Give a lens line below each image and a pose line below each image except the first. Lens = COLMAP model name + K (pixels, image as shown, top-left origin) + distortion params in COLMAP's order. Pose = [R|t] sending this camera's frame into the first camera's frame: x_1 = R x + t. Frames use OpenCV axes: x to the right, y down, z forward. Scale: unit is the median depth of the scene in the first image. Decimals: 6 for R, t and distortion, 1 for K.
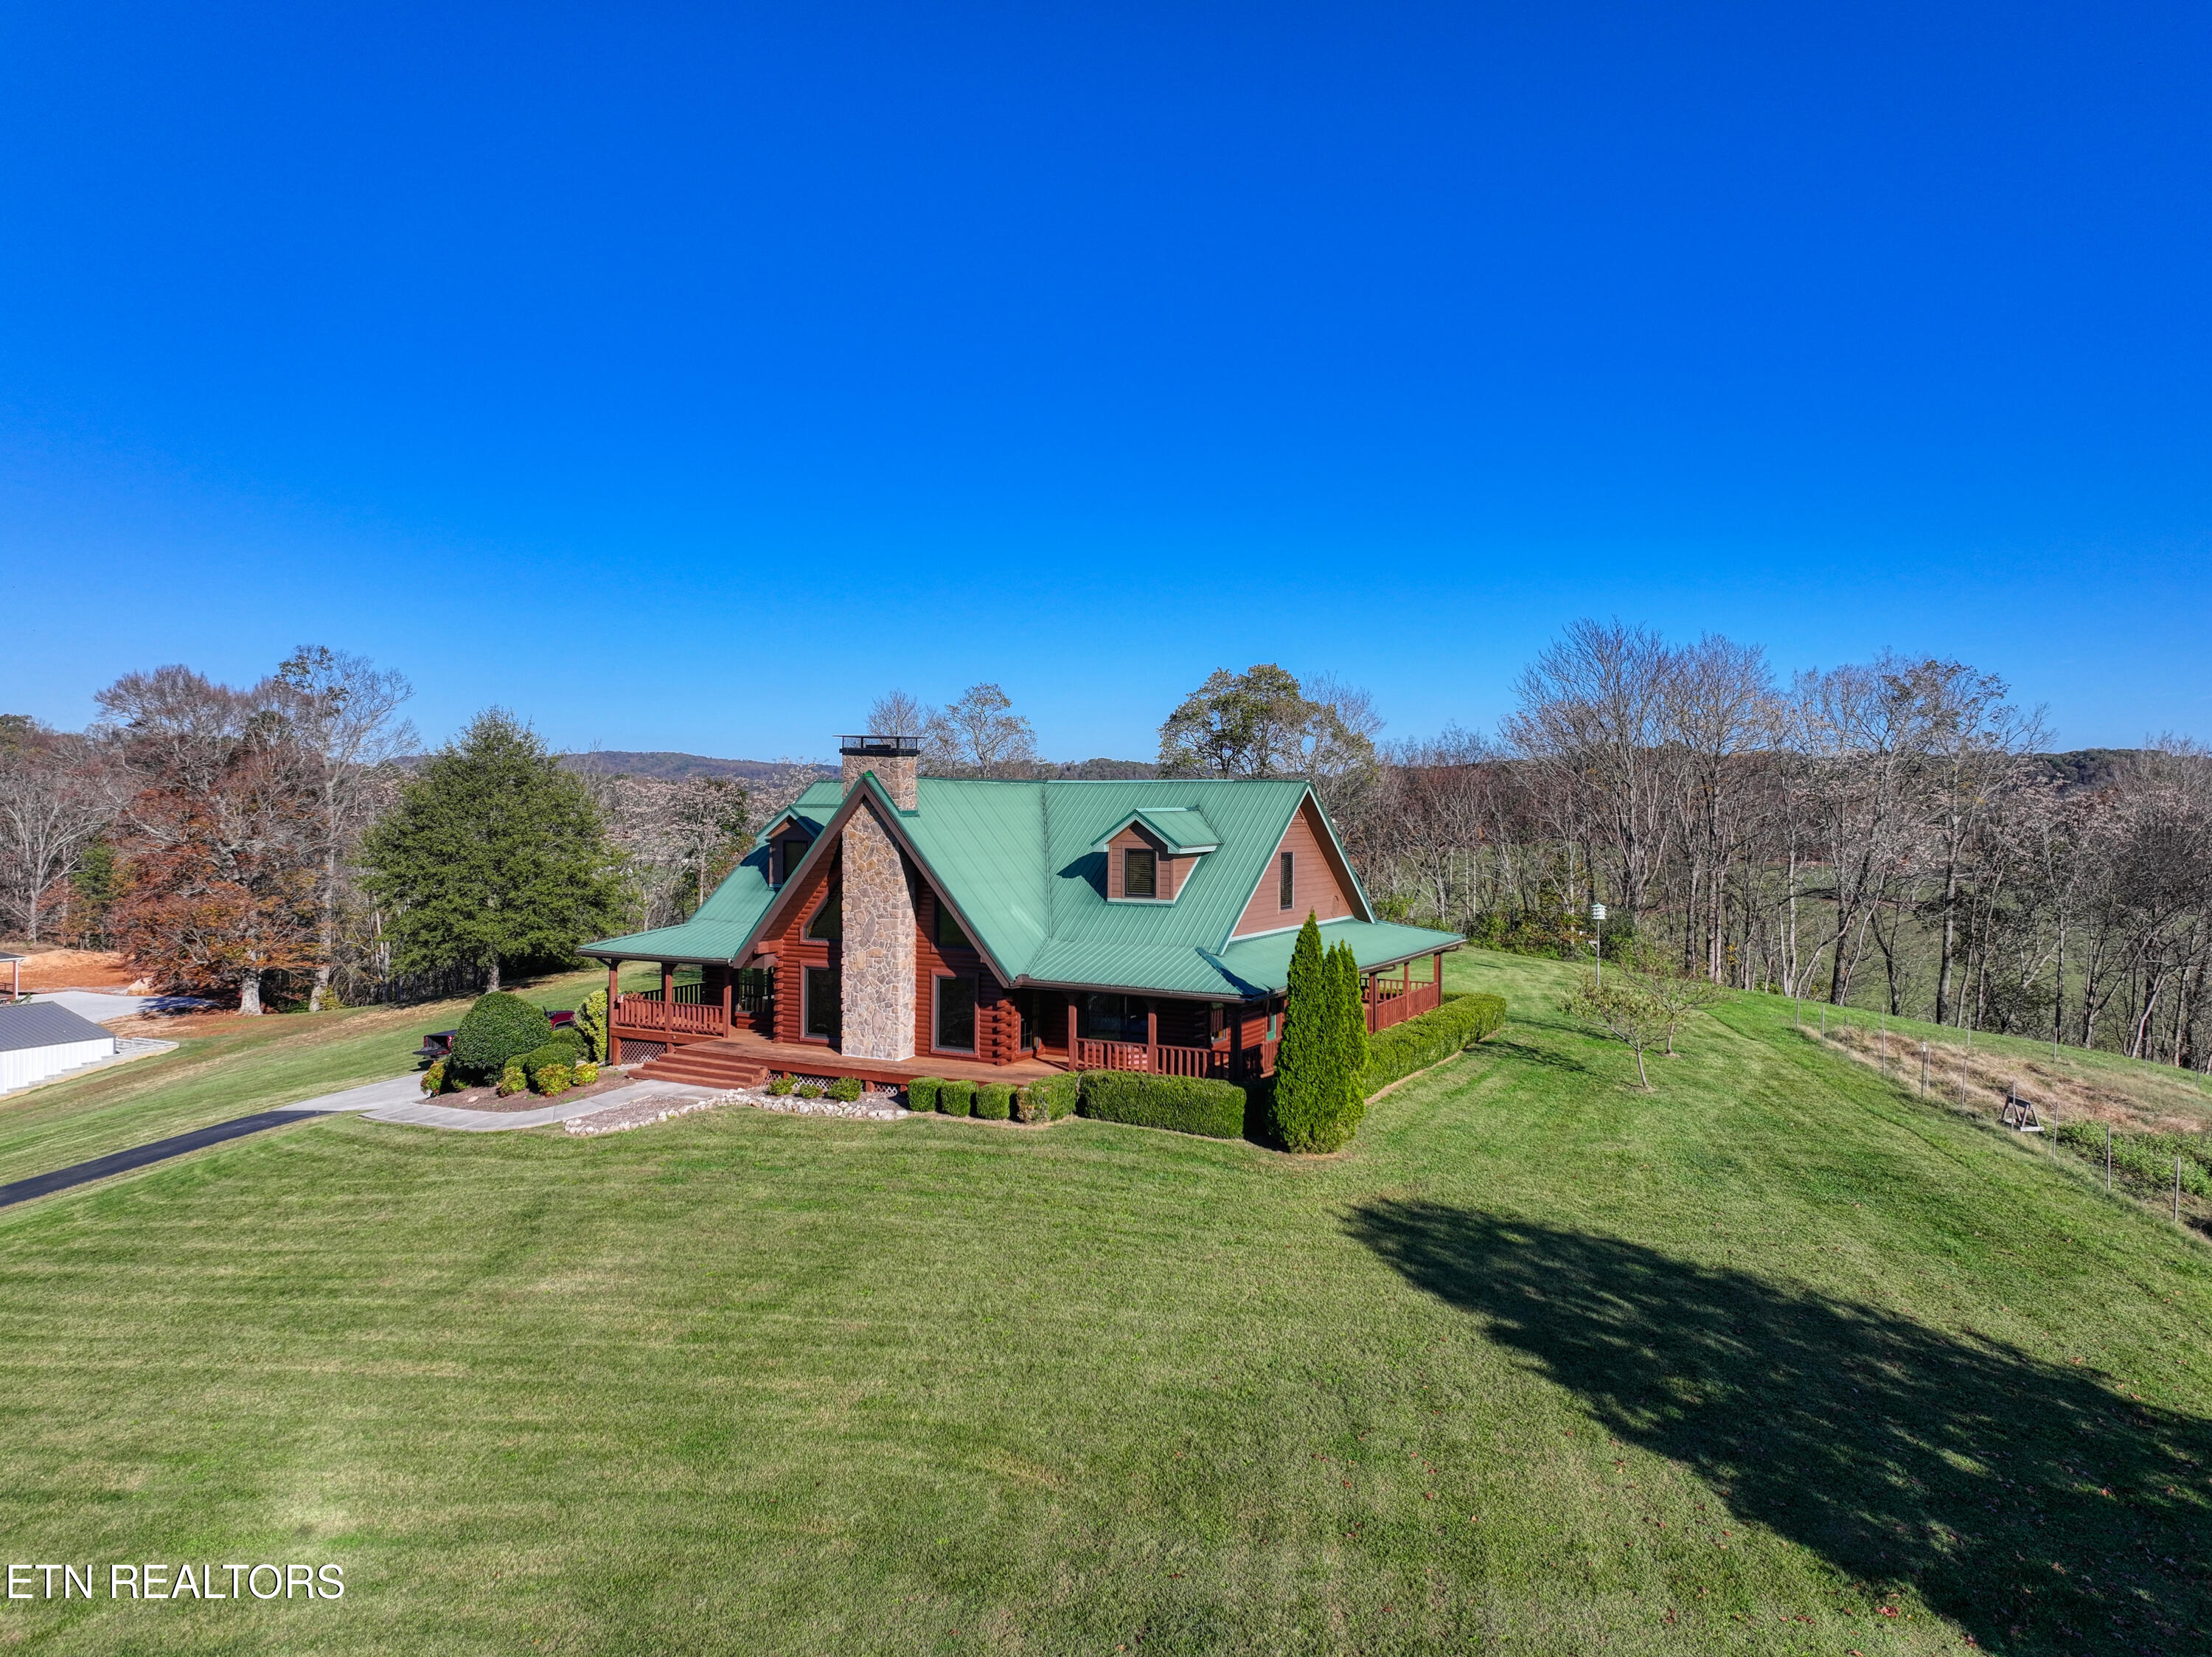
lens RADIAL K [[1582.9, 0, 1095.3], [0, 1582.9, 825.6], [0, 0, 1]] dist [-0.001236, 0.001724]
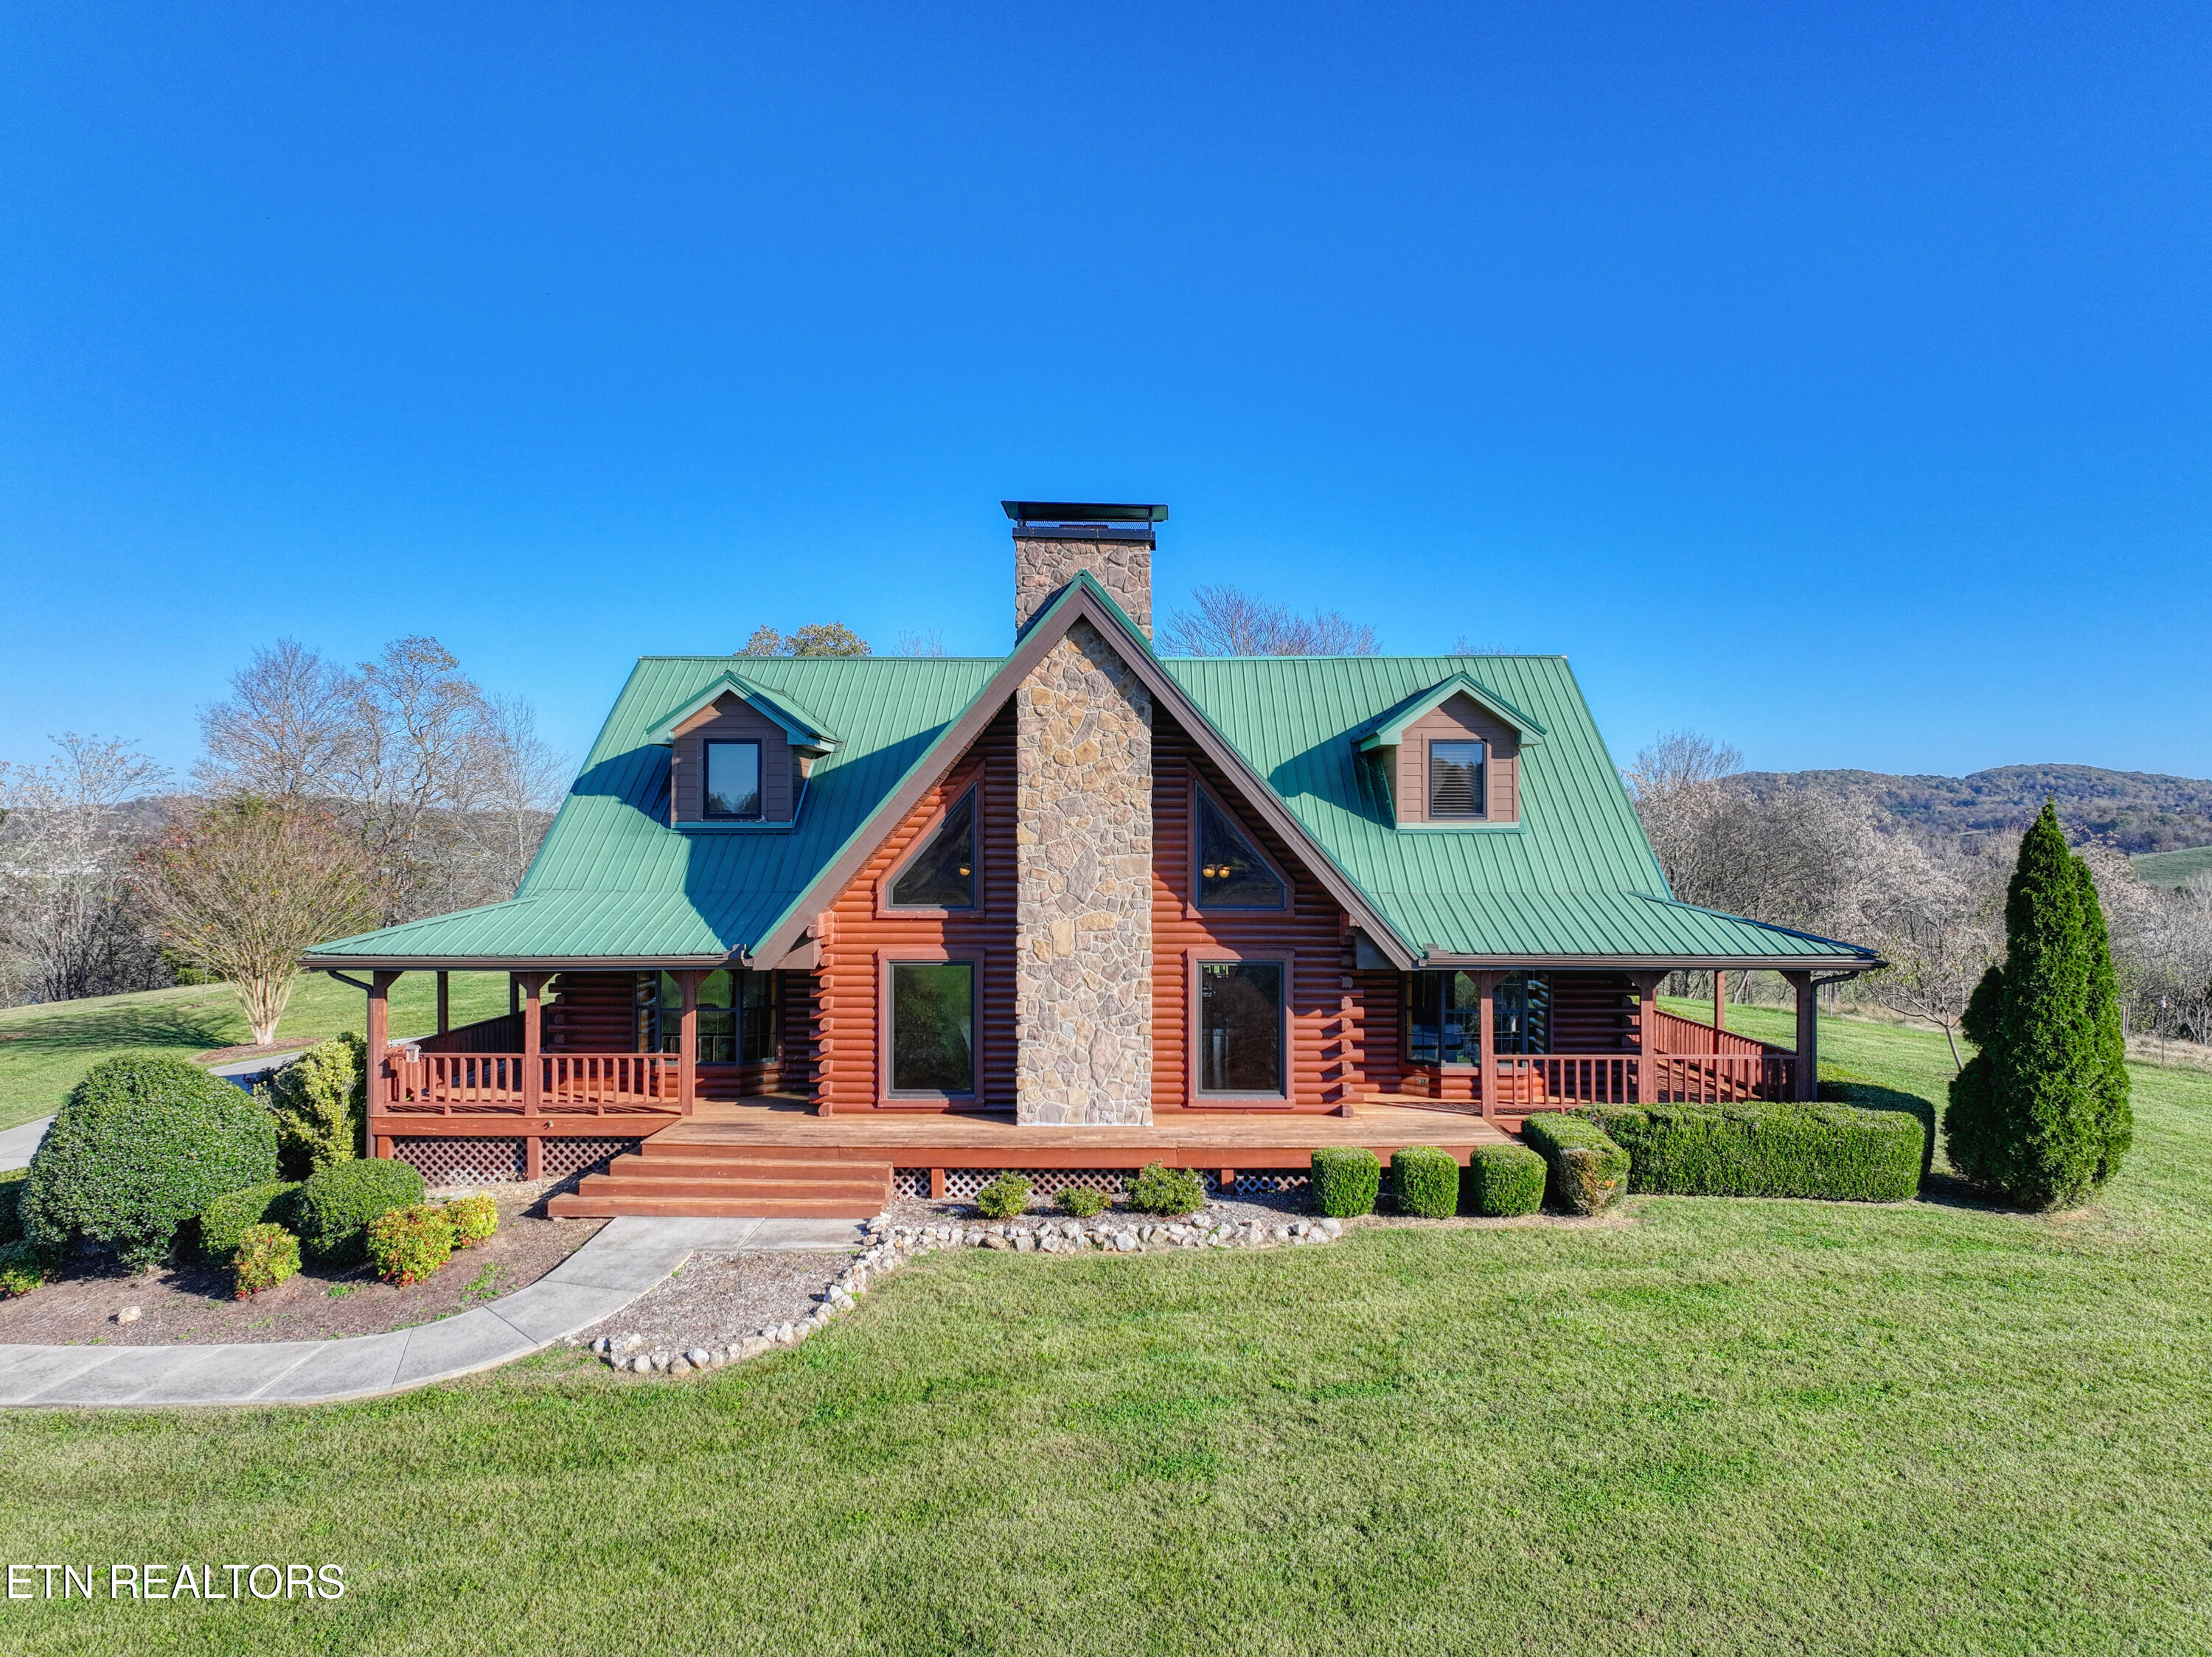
lens RADIAL K [[1582.9, 0, 1095.3], [0, 1582.9, 825.6], [0, 0, 1]] dist [-0.001236, 0.001724]
pose [[0.882452, 0.001239, 0.470400, -0.381215], [0.012046, 0.999609, -0.025231, 0.061441], [-0.470248, 0.027932, 0.882092, 0.535704]]
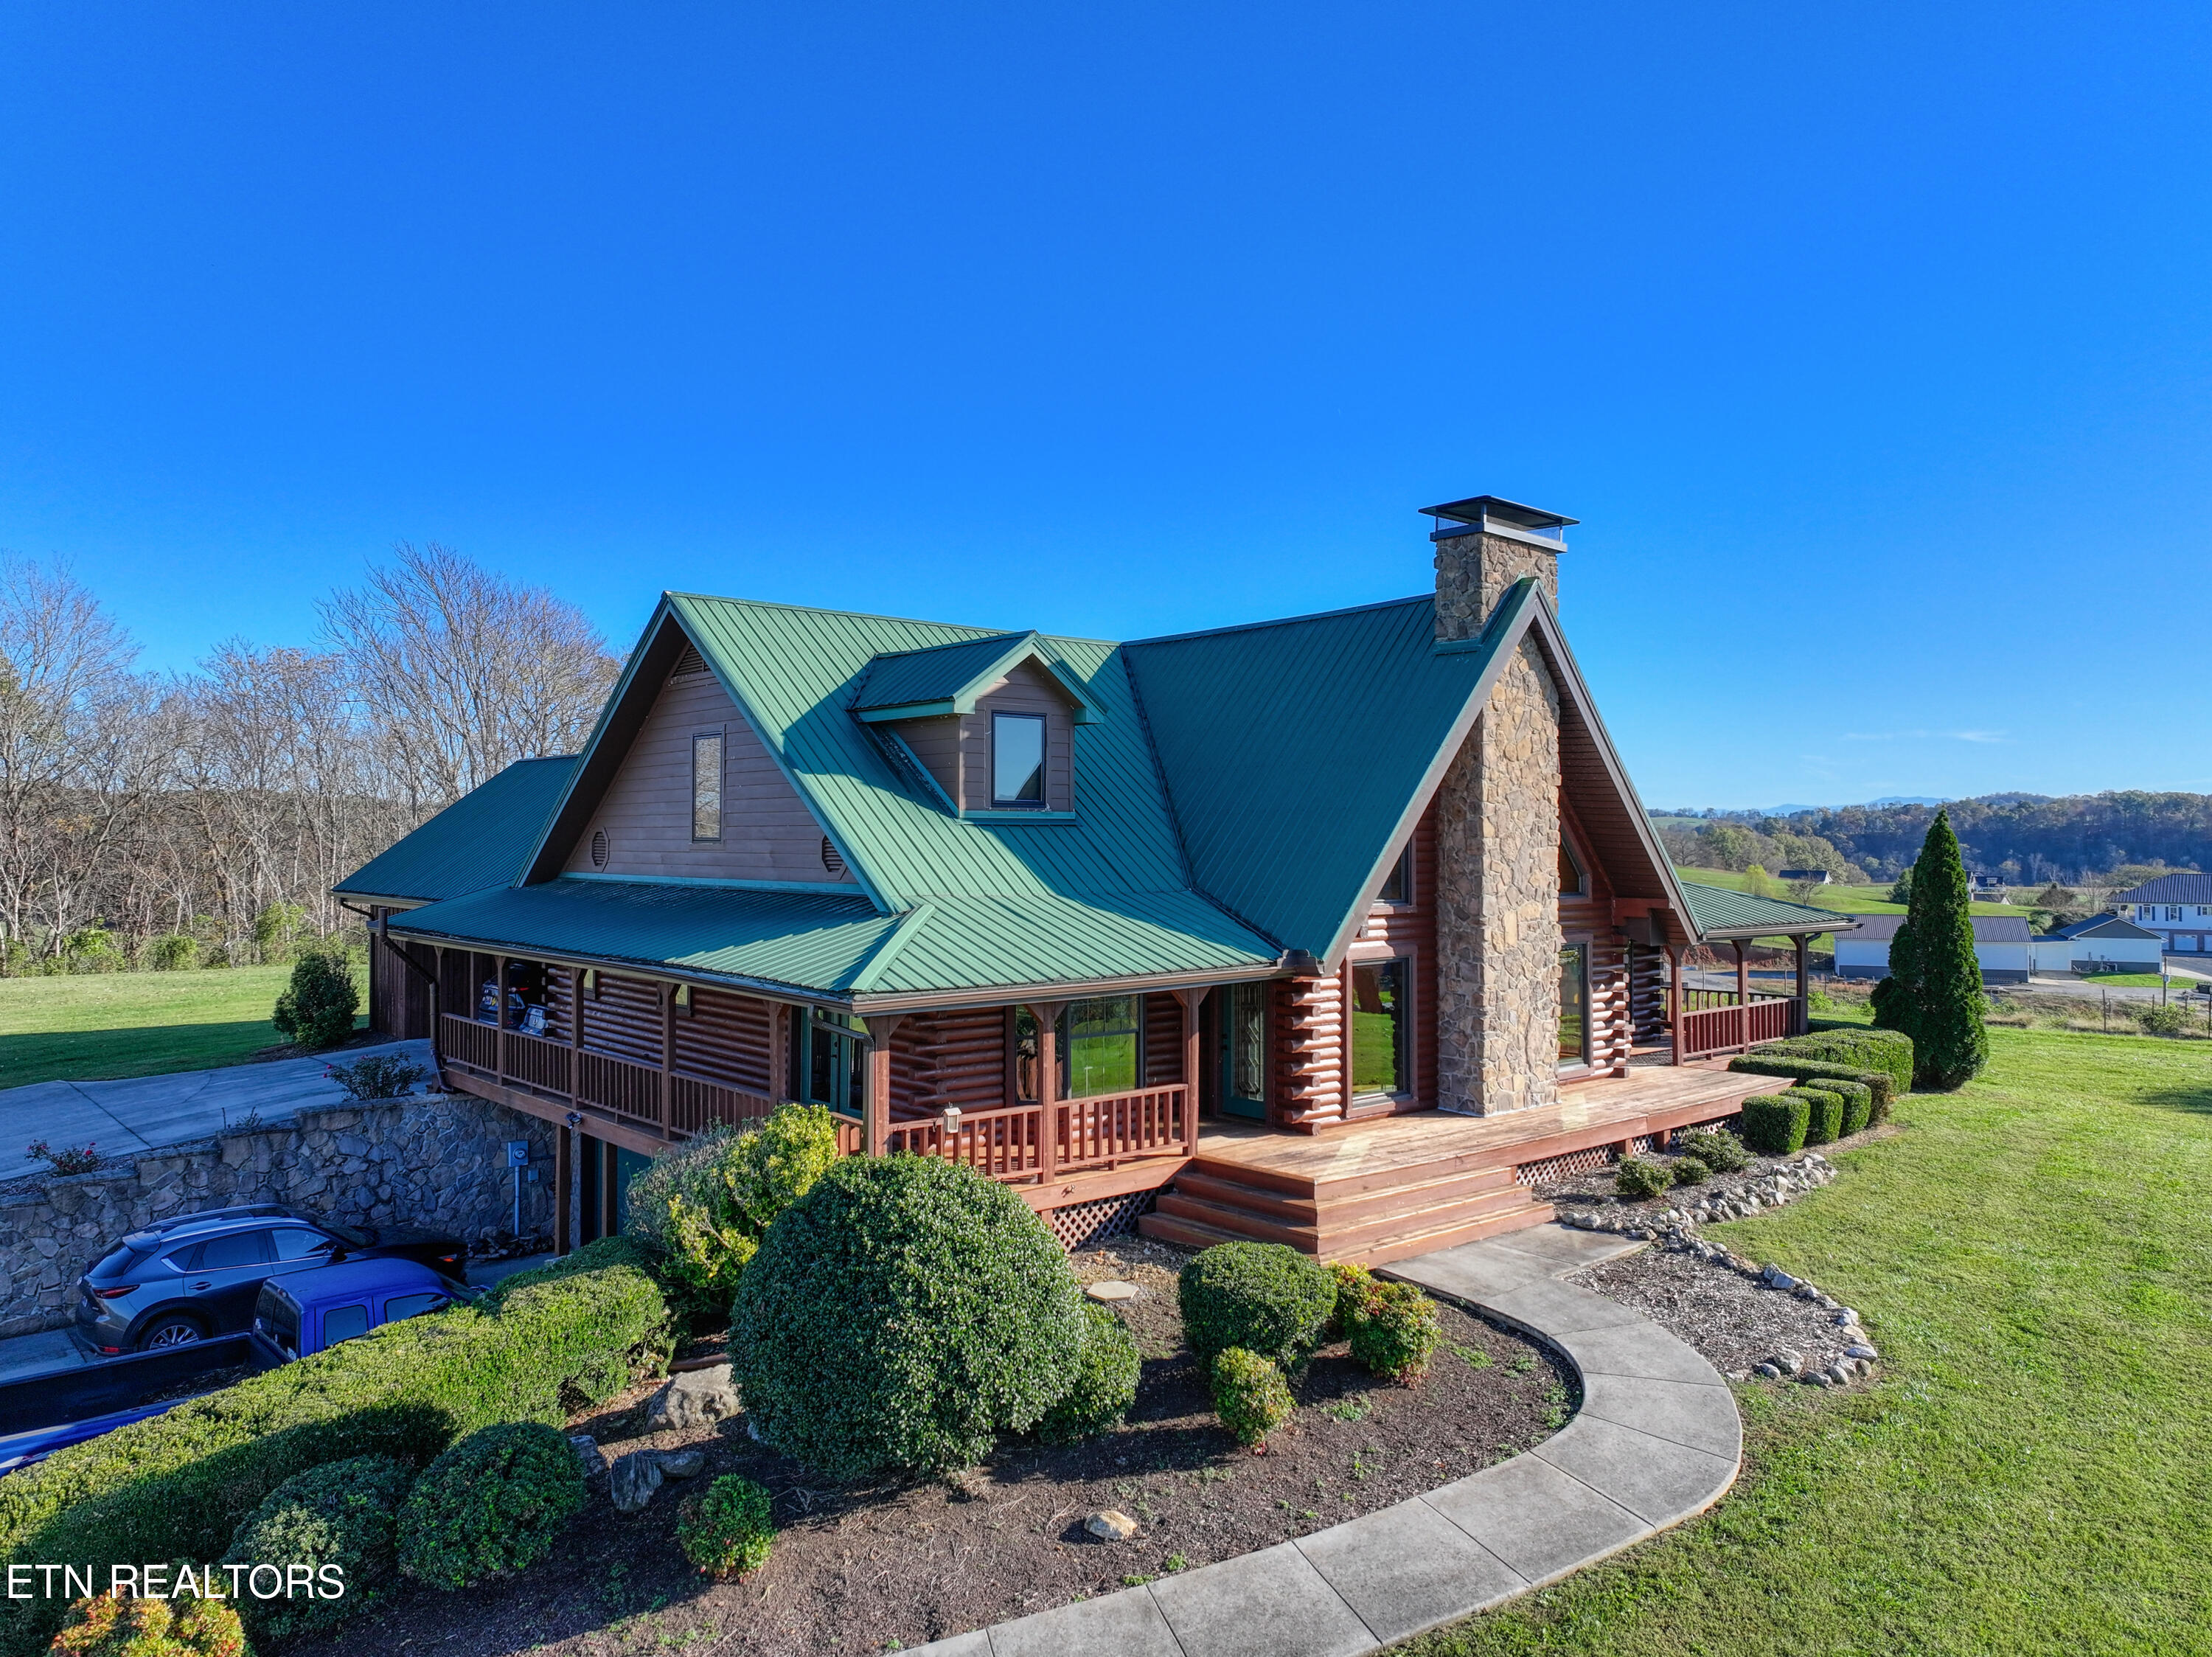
lens RADIAL K [[1582.9, 0, 1095.3], [0, 1582.9, 825.6], [0, 0, 1]] dist [-0.001236, 0.001724]
pose [[0.346609, 0.003423, 0.938003, -0.689818], [0.020298, 0.999732, -0.011149, 0.053743], [-0.937790, 0.022904, 0.346447, 0.943338]]
